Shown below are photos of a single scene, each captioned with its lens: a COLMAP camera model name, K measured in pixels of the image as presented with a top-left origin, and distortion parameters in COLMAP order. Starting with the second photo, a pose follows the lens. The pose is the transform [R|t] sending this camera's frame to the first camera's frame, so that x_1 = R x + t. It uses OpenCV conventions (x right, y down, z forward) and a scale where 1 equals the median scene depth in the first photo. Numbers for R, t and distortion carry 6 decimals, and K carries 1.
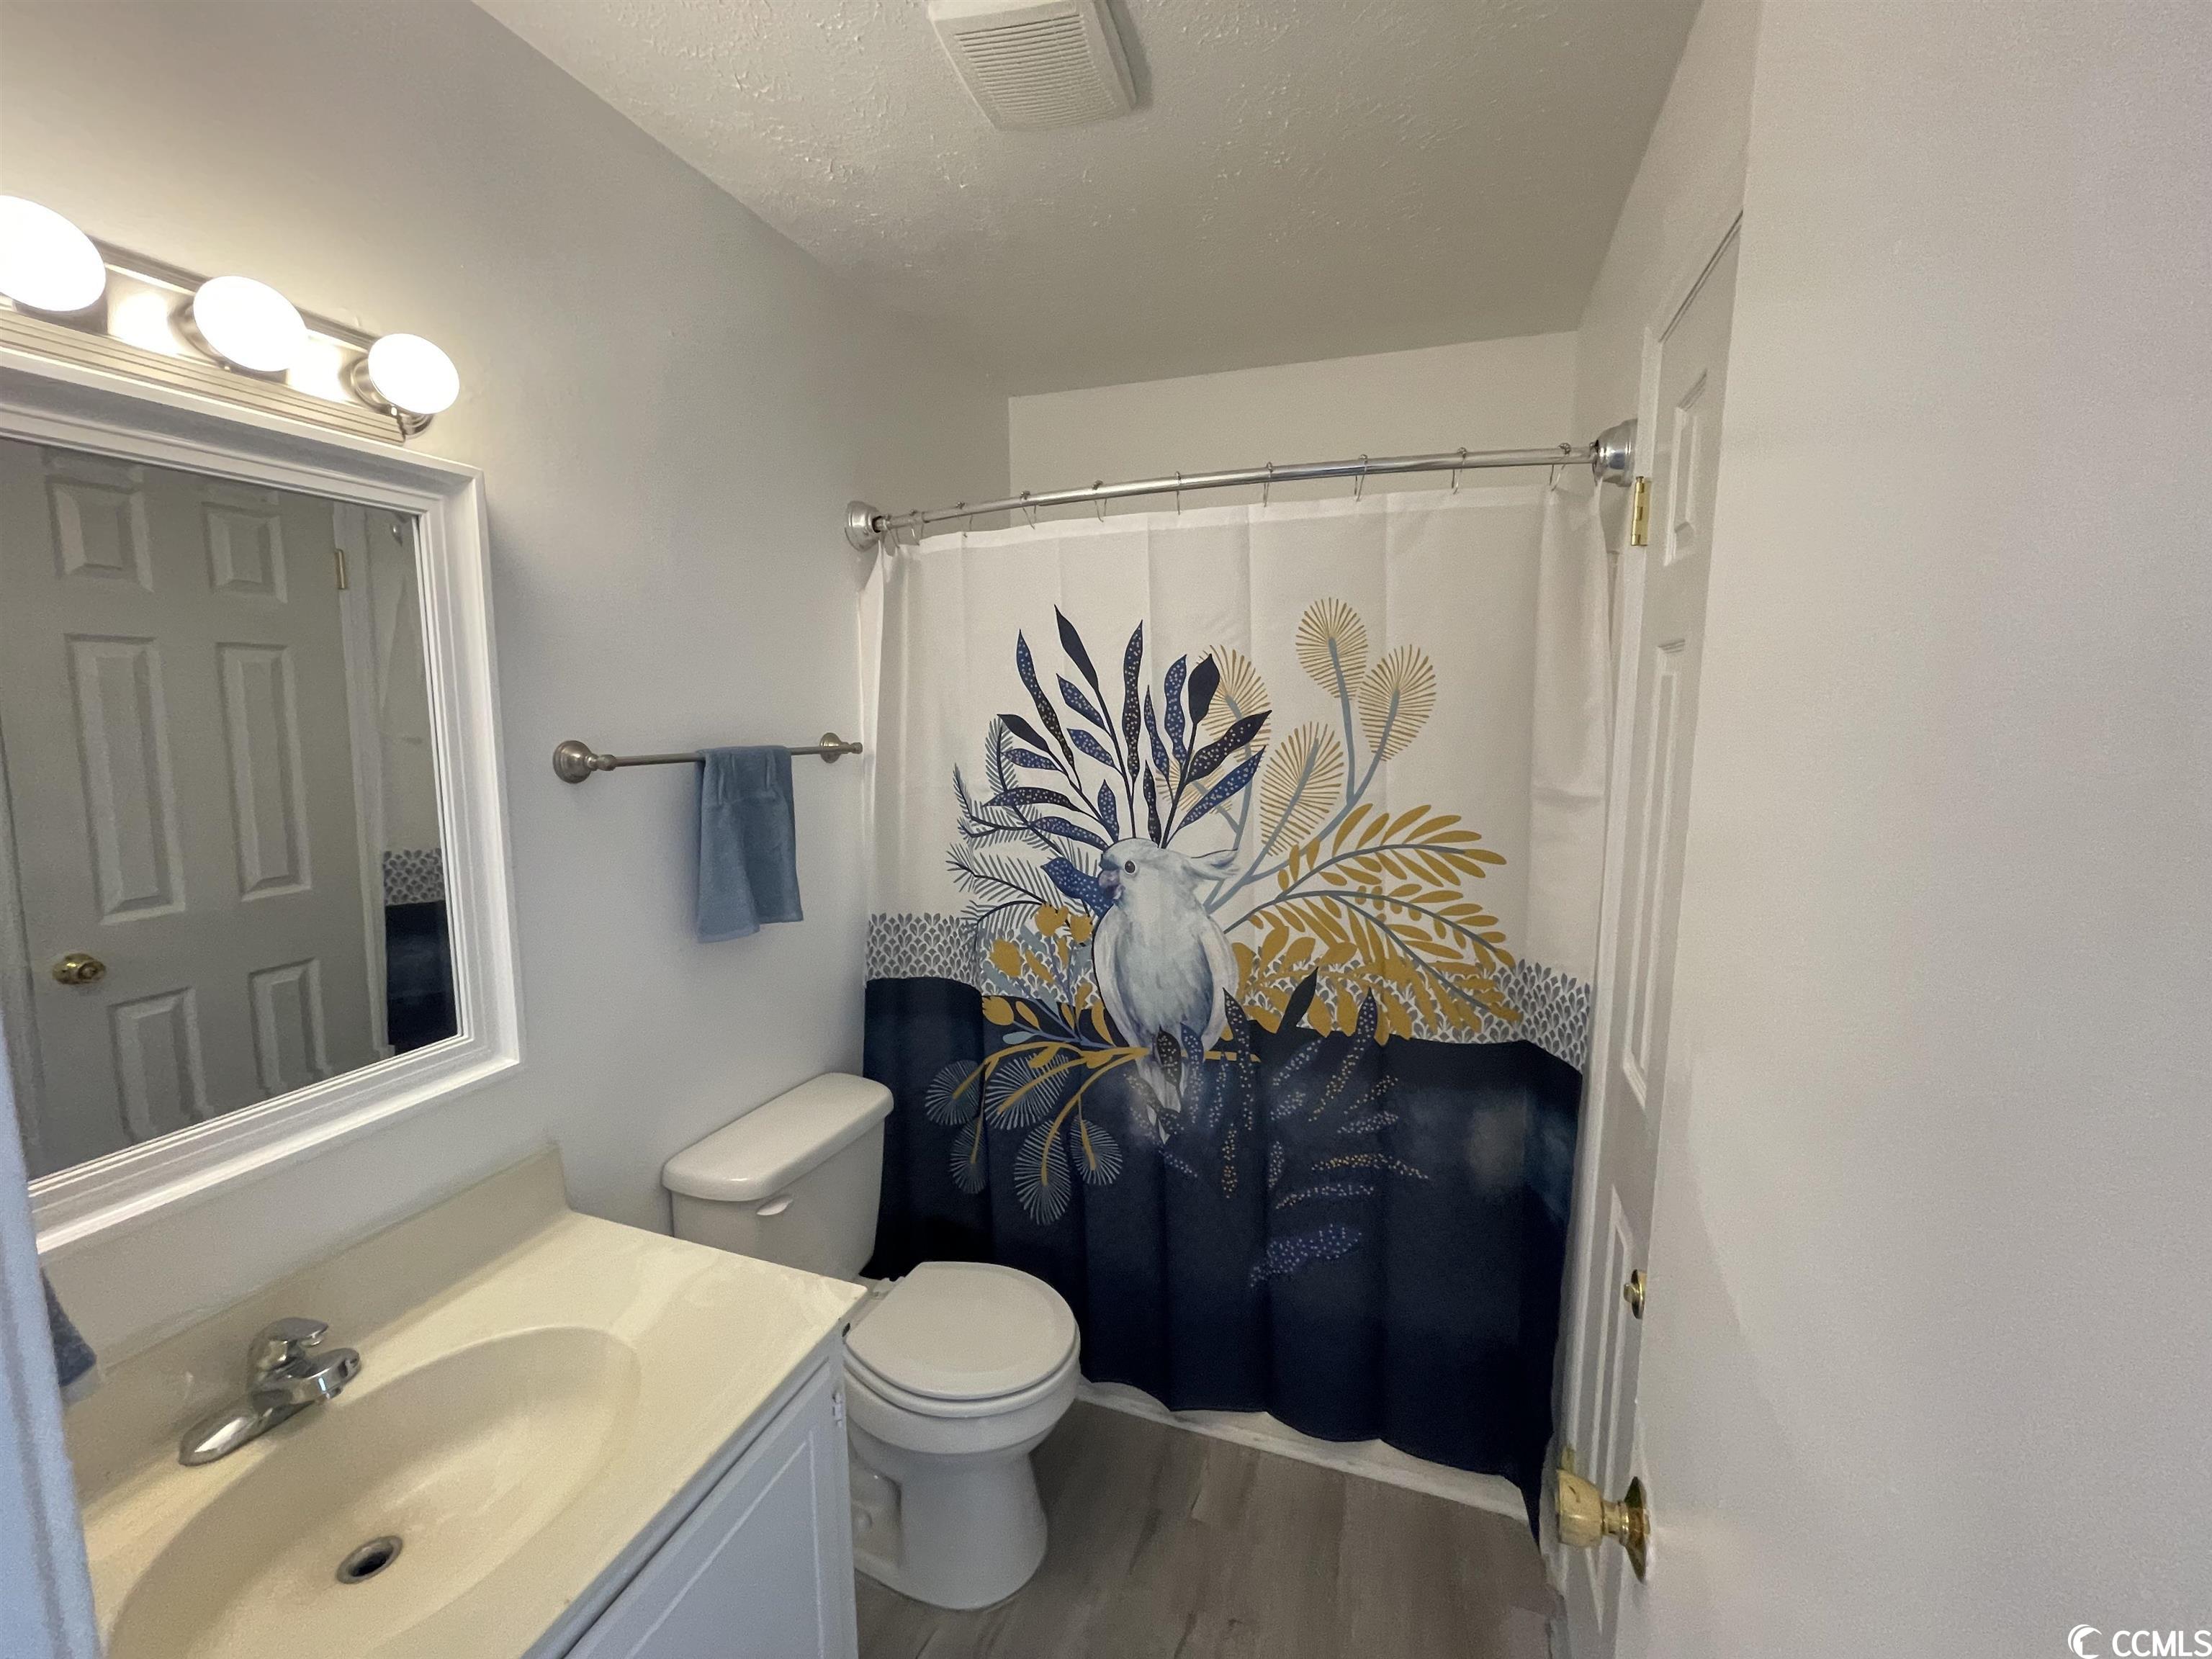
lens RADIAL K [[890.4, 0, 1107.5], [0, 890.4, 819.8], [0, 0, 1]] dist [-0.003124, 0.000498]
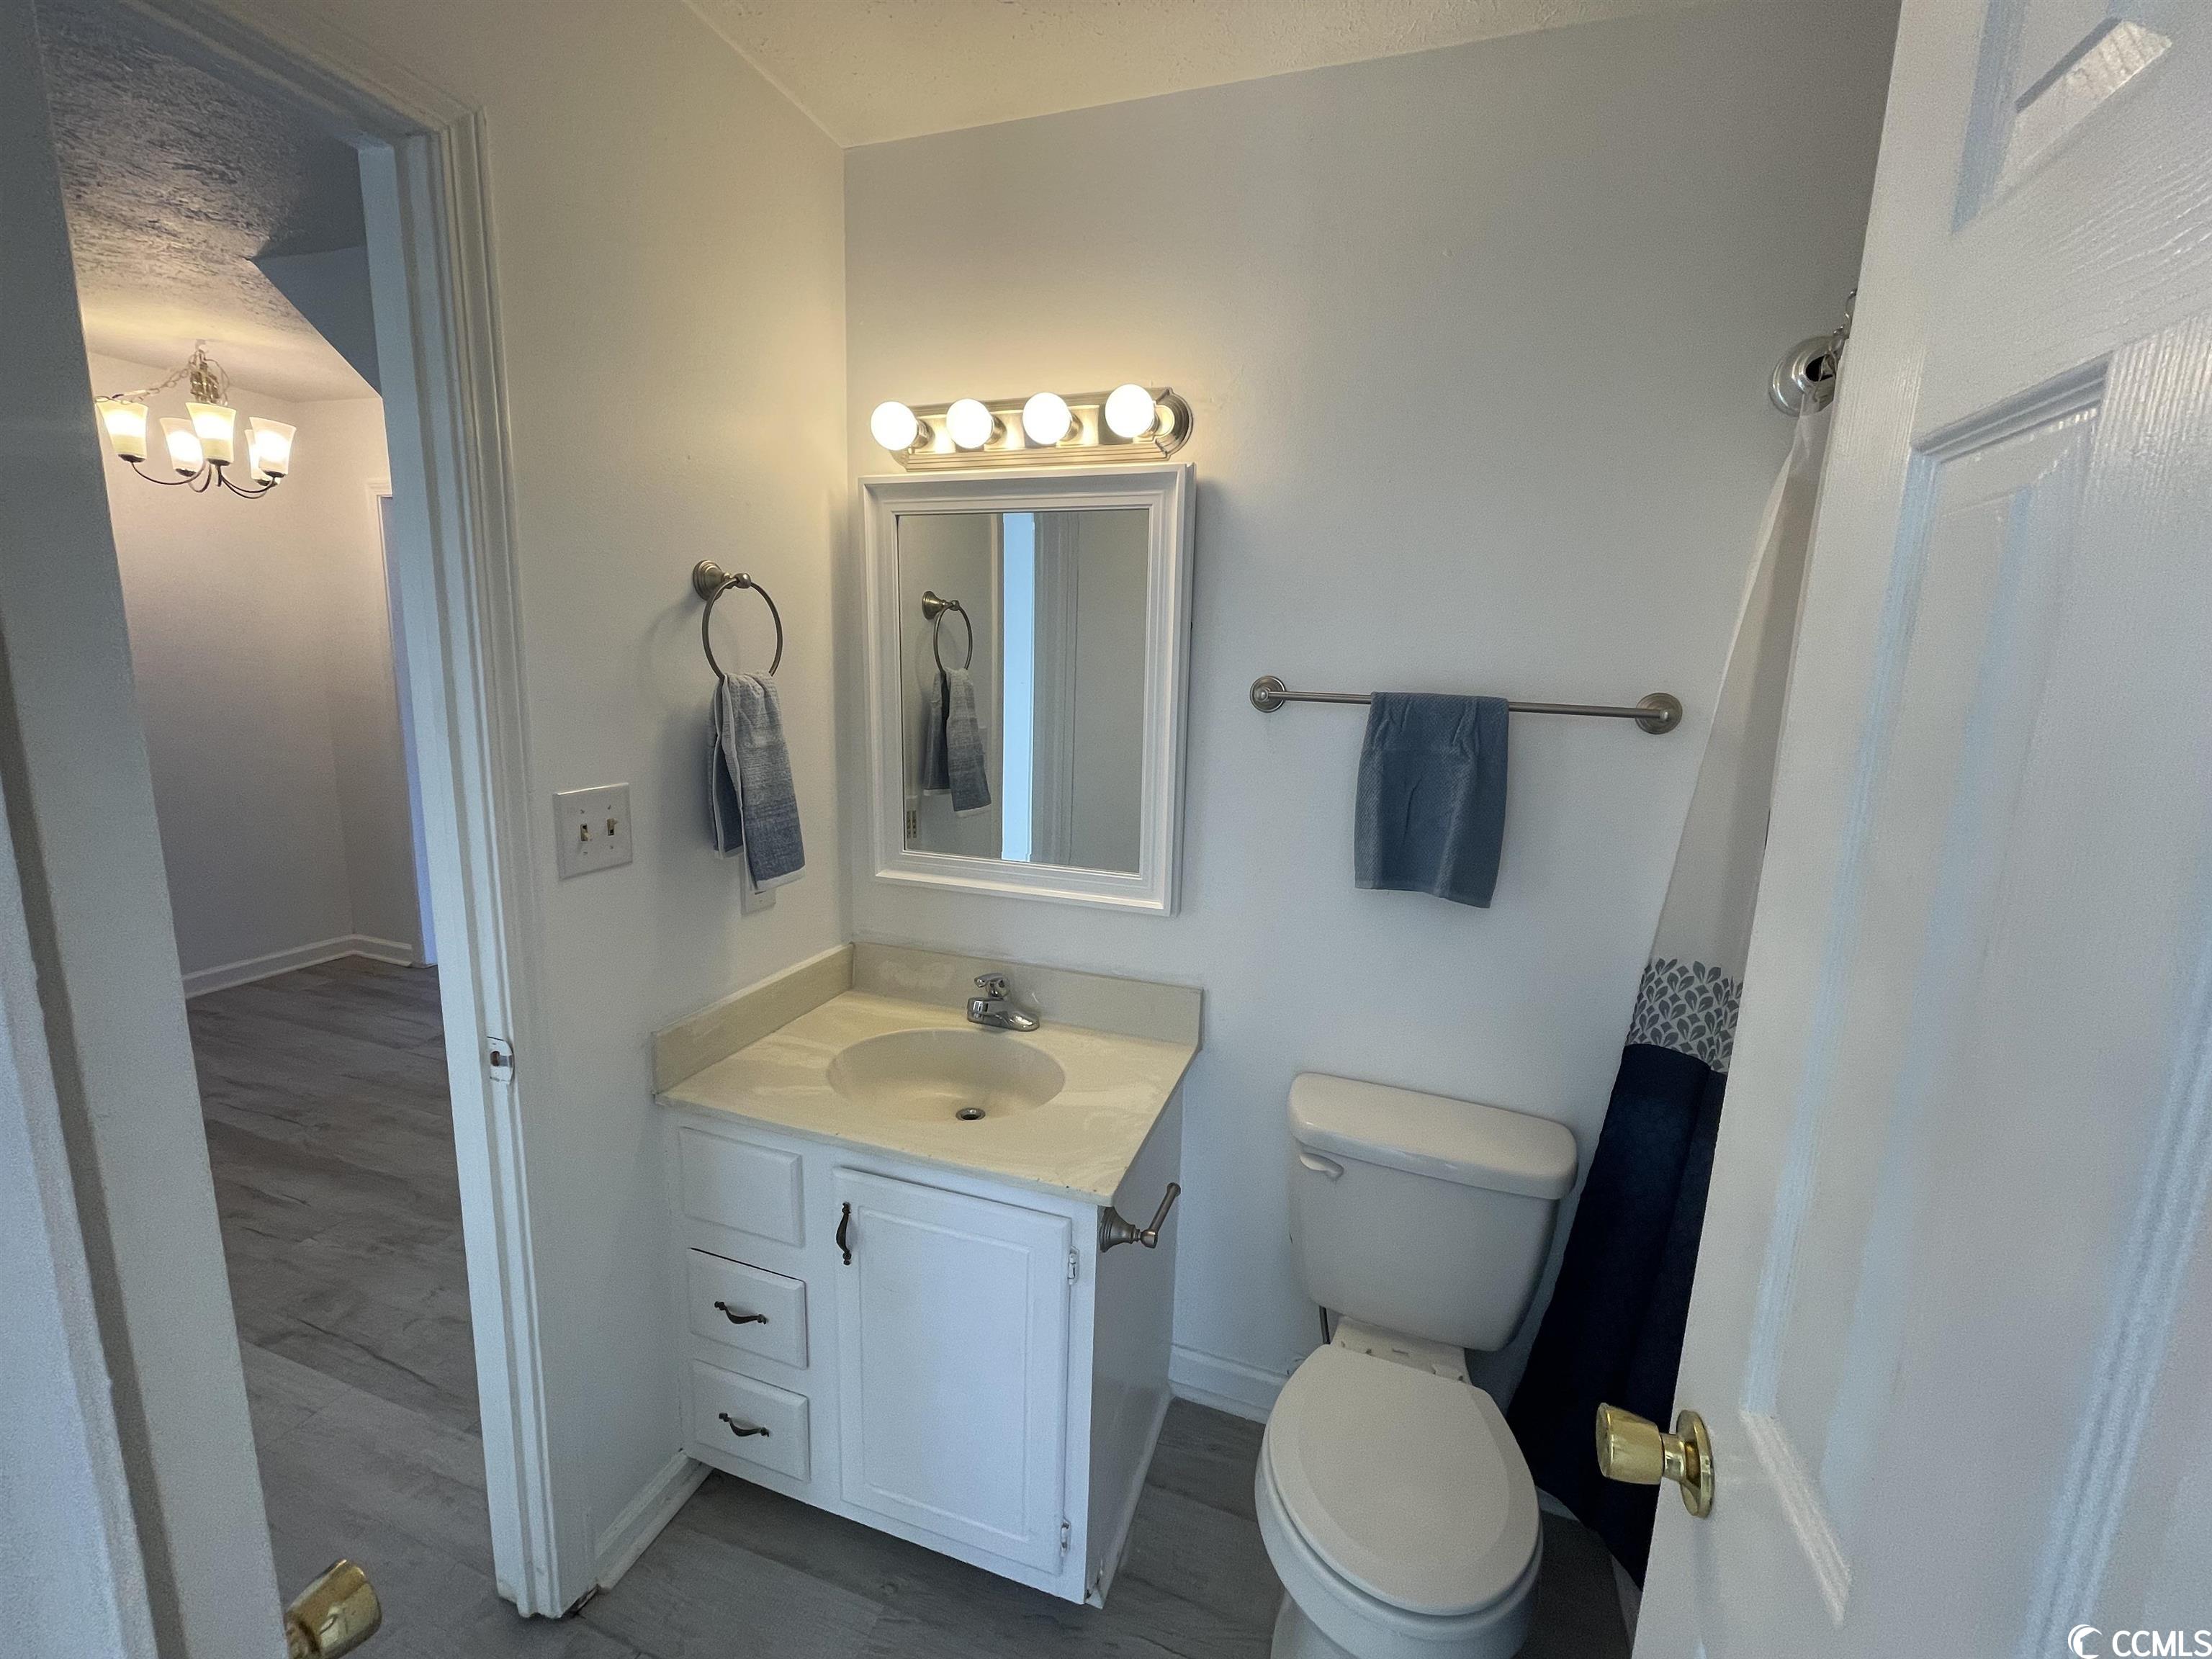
lens RADIAL K [[890.4, 0, 1107.5], [0, 890.4, 819.8], [0, 0, 1]] dist [-0.003124, 0.000498]
pose [[0.019335, 0.172156, -0.984880, 0.531117], [-0.157648, 0.973266, 0.167031, -0.059405], [0.987306, 0.152035, 0.045958, 0.694026]]
